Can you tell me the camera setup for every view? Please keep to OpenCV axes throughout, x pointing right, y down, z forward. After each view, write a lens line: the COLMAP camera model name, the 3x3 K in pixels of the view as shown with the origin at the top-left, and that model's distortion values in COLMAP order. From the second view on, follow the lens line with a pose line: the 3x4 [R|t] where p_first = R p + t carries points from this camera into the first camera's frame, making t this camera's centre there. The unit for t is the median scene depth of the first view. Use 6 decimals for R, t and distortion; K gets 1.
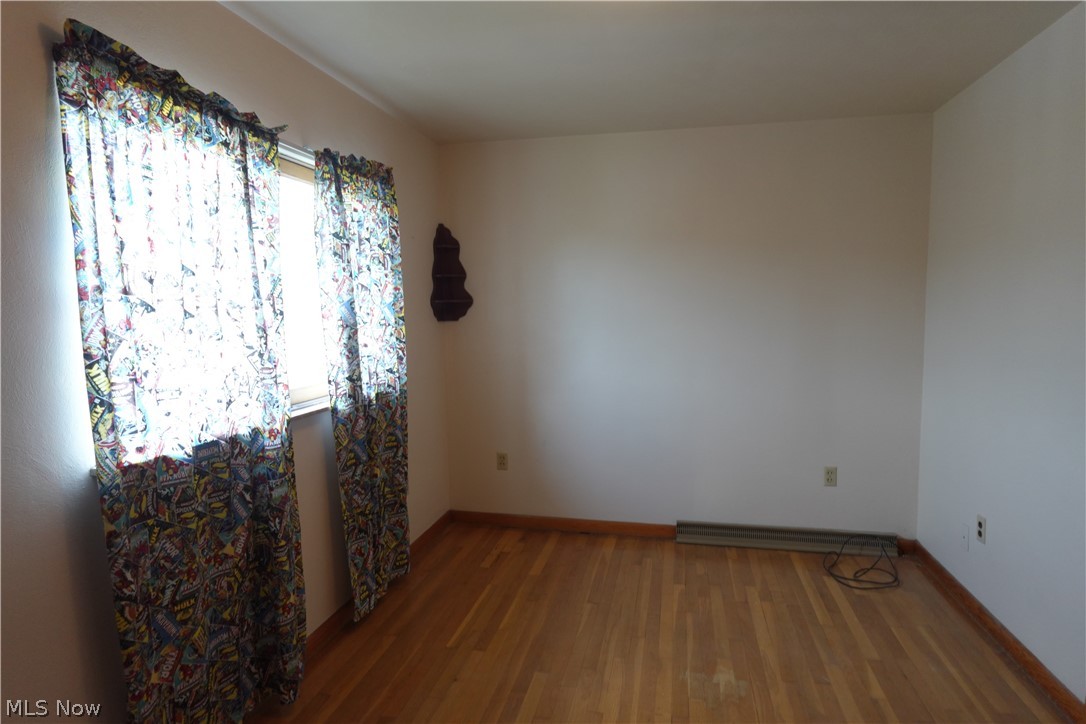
lens RADIAL K [[614.6, 0, 543.8], [0, 614.6, 363.2], [0, 0, 1]] dist [-0.006782, 0.002504]
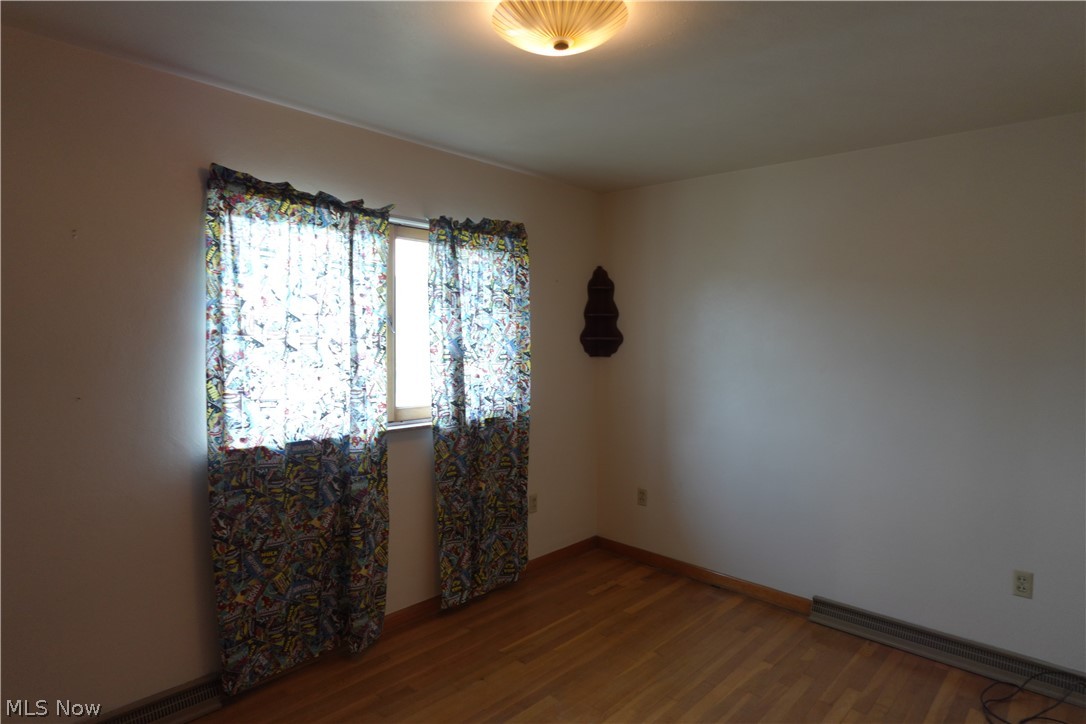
lens RADIAL K [[614.6, 0, 545.9], [0, 614.6, 362.8], [0, 0, 1]] dist [-0.006782, 0.002504]
pose [[0.863485, 0.049254, -0.501964, 0.547091], [-0.071111, 0.997168, -0.024482, -0.046682], [0.499336, 0.056835, 0.864542, 0.059493]]
